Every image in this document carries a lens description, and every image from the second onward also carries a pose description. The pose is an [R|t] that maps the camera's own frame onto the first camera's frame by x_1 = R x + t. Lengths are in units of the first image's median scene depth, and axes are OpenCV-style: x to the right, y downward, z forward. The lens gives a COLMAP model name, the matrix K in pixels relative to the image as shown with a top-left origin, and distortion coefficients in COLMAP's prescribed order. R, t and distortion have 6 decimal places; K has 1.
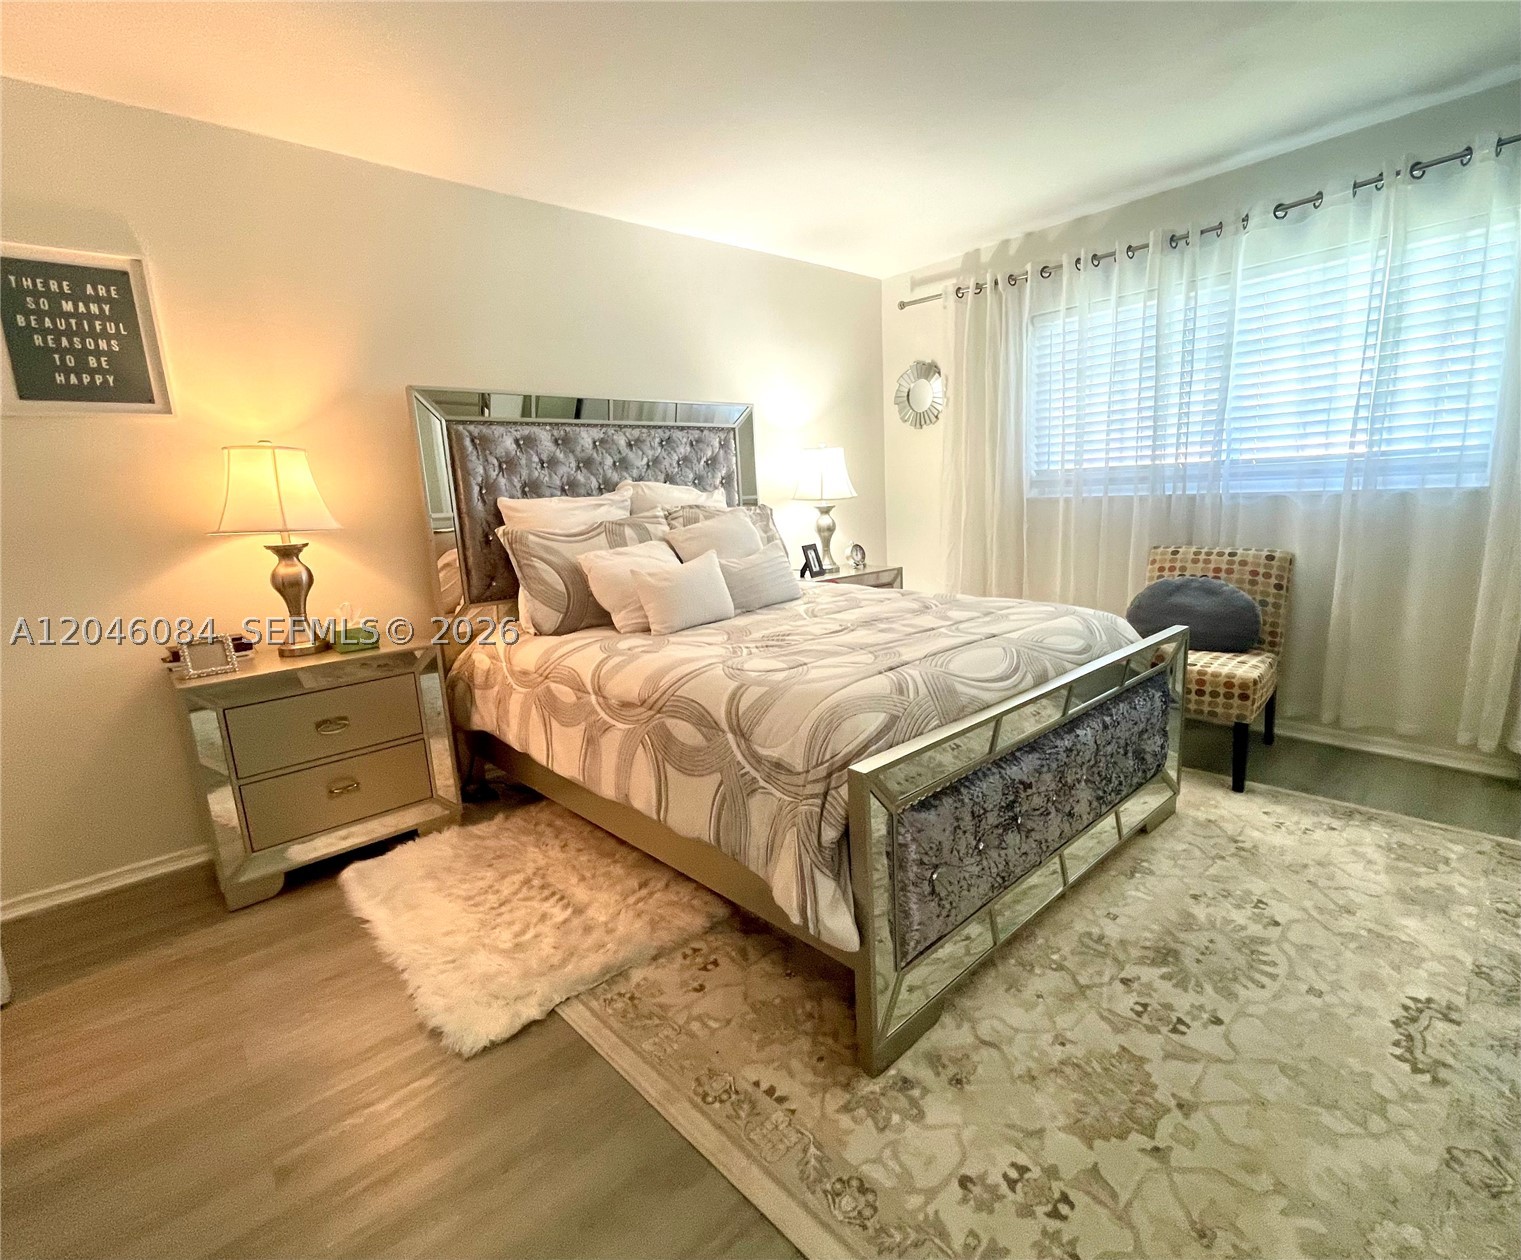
lens RADIAL K [[711.0, 0, 773.7], [0, 711.0, 629.7], [0, 0, 1]] dist [-0.002511, 0.001937]
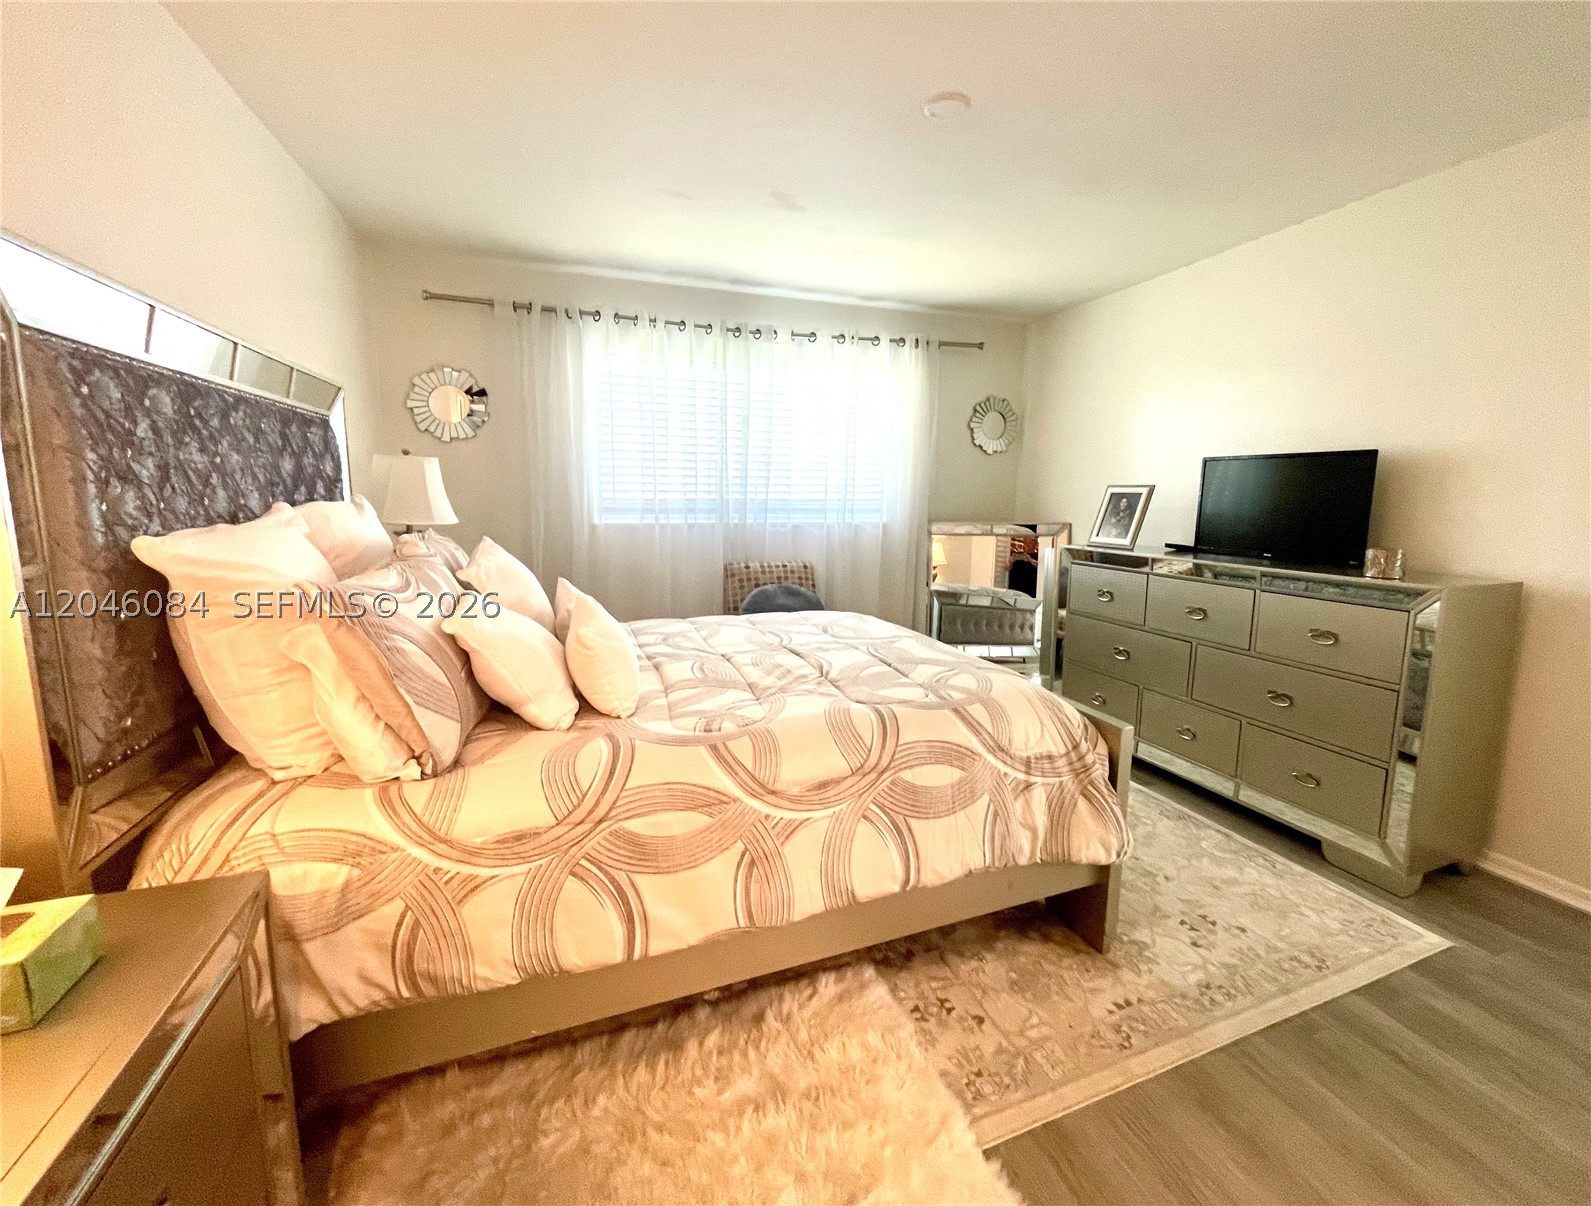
lens RADIAL K [[663.3, 0, 809.7], [0, 663.3, 608.8], [0, 0, 1]] dist [-0.002388, 0.000032]
pose [[0.386842, -0.107705, 0.915834, -0.759941], [0.149334, 0.987363, 0.053040, -0.115803], [-0.909974, 0.116247, 0.398038, 0.597807]]
